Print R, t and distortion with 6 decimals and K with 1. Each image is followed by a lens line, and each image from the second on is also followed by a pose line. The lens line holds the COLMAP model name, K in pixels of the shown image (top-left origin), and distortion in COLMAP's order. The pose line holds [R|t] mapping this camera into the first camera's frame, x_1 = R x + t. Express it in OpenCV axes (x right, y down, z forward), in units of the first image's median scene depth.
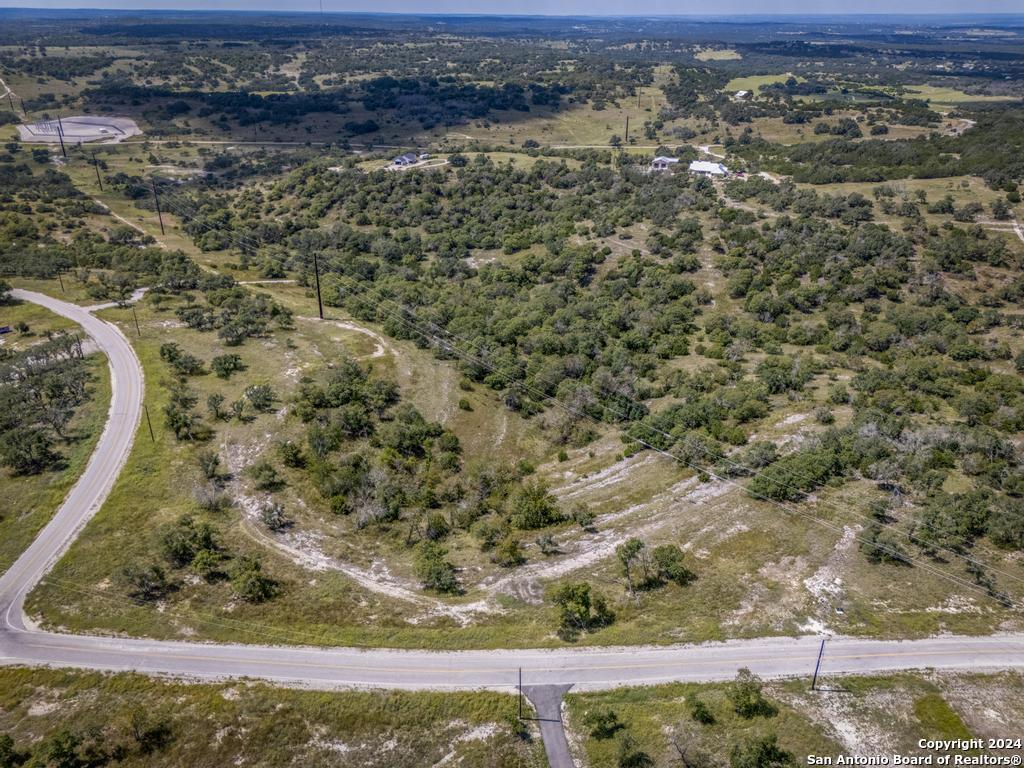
lens RADIAL K [[753.2, 0, 510.1], [0, 753.2, 385.2], [0, 0, 1]] dist [0.061552, -0.045311]
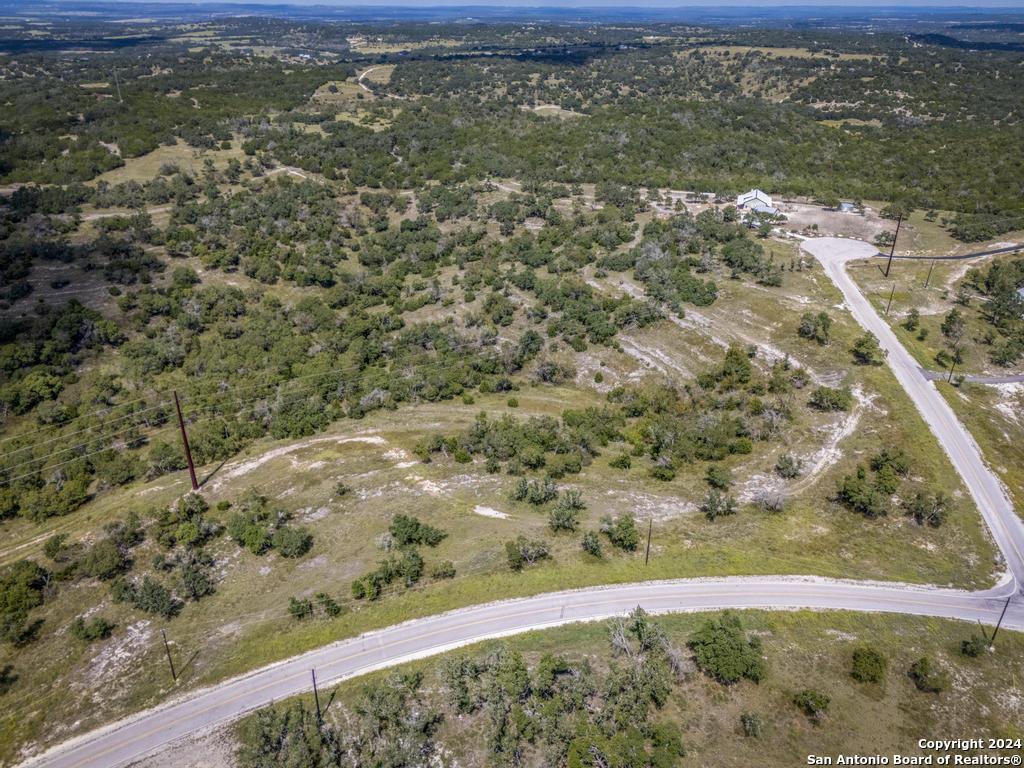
lens RADIAL K [[753.2, 0, 511.9], [0, 753.2, 379.9], [0, 0, 1]] dist [0.061552, -0.045311]
pose [[0.153747, -0.445176, 0.882145, -0.921378], [0.434741, 0.832185, 0.344193, -0.338877], [-0.887334, 0.330586, 0.321482, 0.706847]]
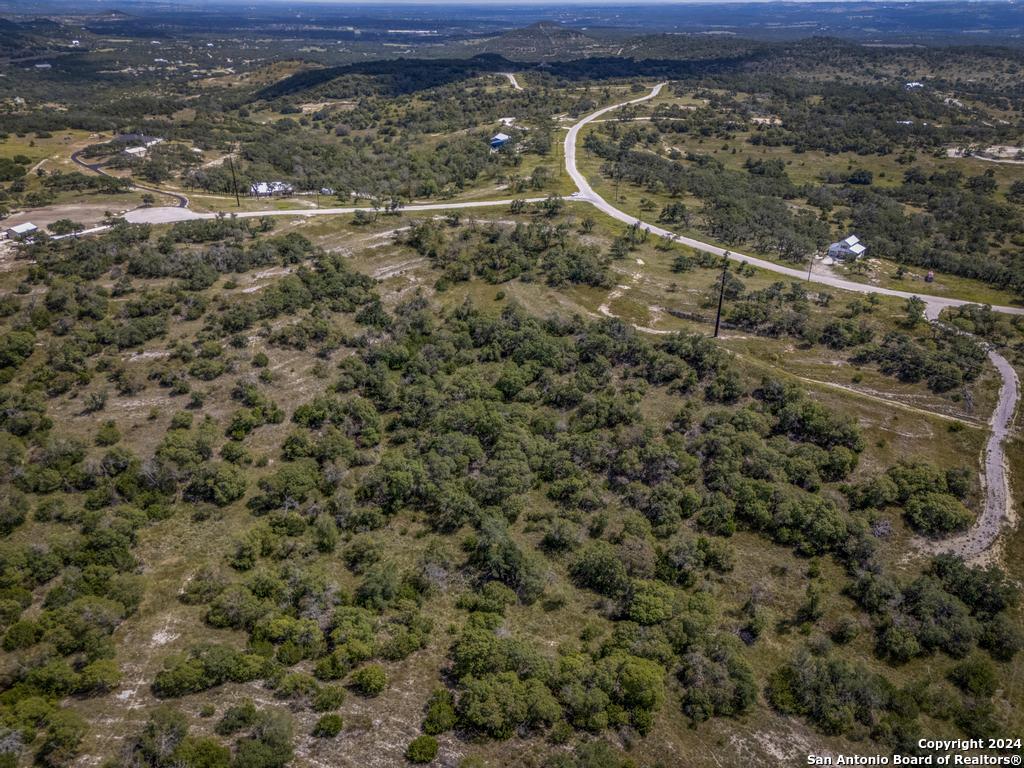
lens RADIAL K [[753.2, 0, 512.0], [0, 753.2, 382.3], [0, 0, 1]] dist [0.061552, -0.045311]
pose [[-0.959474, 0.122469, -0.253794, 0.278438], [-0.129938, 0.606893, 0.784090, -0.937454], [0.250052, 0.785291, -0.566384, 1.923773]]
